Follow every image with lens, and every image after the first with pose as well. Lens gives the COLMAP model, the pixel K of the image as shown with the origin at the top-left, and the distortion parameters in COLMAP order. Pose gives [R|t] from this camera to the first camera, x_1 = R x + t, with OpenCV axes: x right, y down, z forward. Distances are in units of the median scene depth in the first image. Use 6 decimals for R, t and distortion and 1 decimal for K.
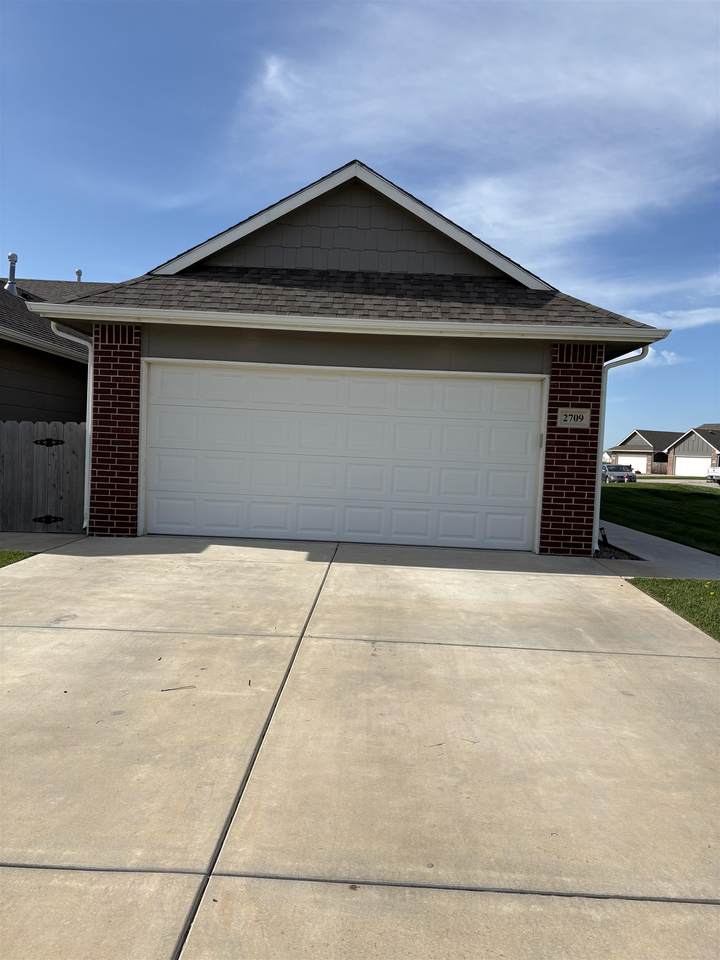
lens RADIAL K [[748.2, 0, 359.8], [0, 748.2, 483.1], [0, 0, 1]] dist [0.066238, -0.044184]
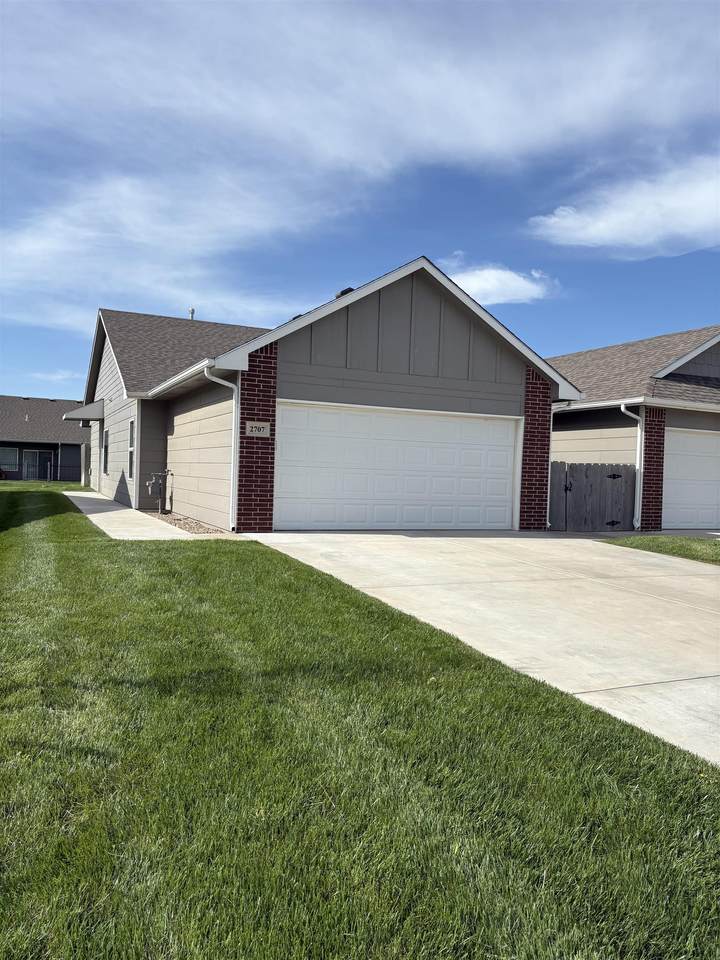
lens RADIAL K [[748.2, 0, 359.6], [0, 748.2, 487.6], [0, 0, 1]] dist [0.066238, -0.044184]
pose [[0.891775, -0.033732, 0.451220, -0.713316], [0.034594, 0.999381, 0.006341, -0.014412], [-0.451154, 0.009955, 0.892390, -0.207658]]
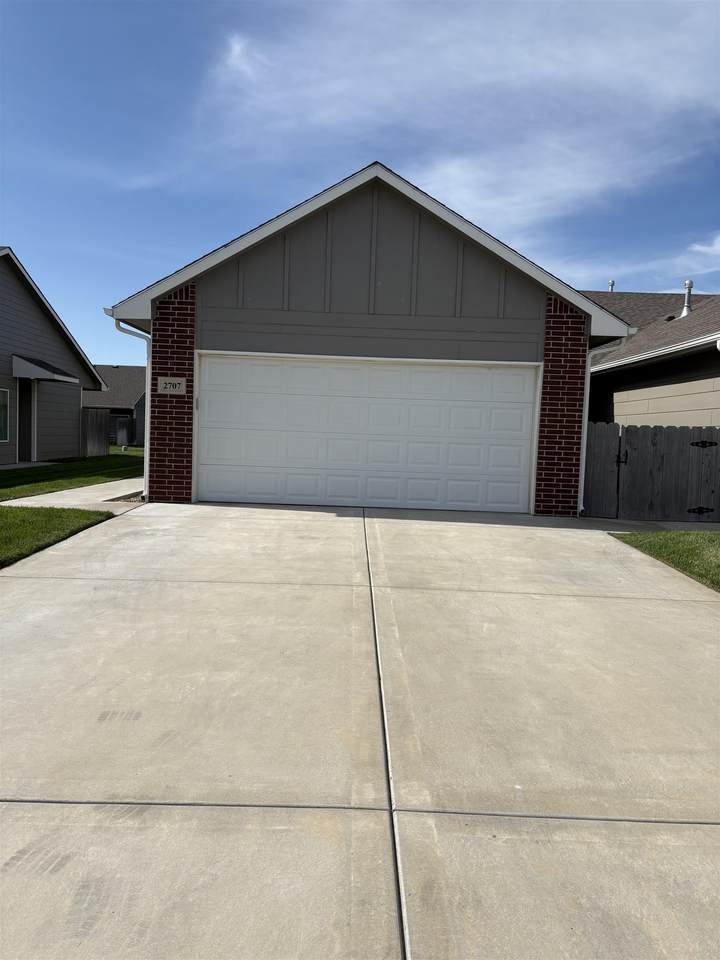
lens RADIAL K [[748.2, 0, 364.4], [0, 748.2, 476.3], [0, 0, 1]] dist [0.066238, -0.044184]
pose [[0.998906, -0.020381, 0.042083, -0.065581], [0.019776, 0.999696, 0.014737, 0.012229], [-0.042371, -0.013888, 0.999005, -0.129377]]
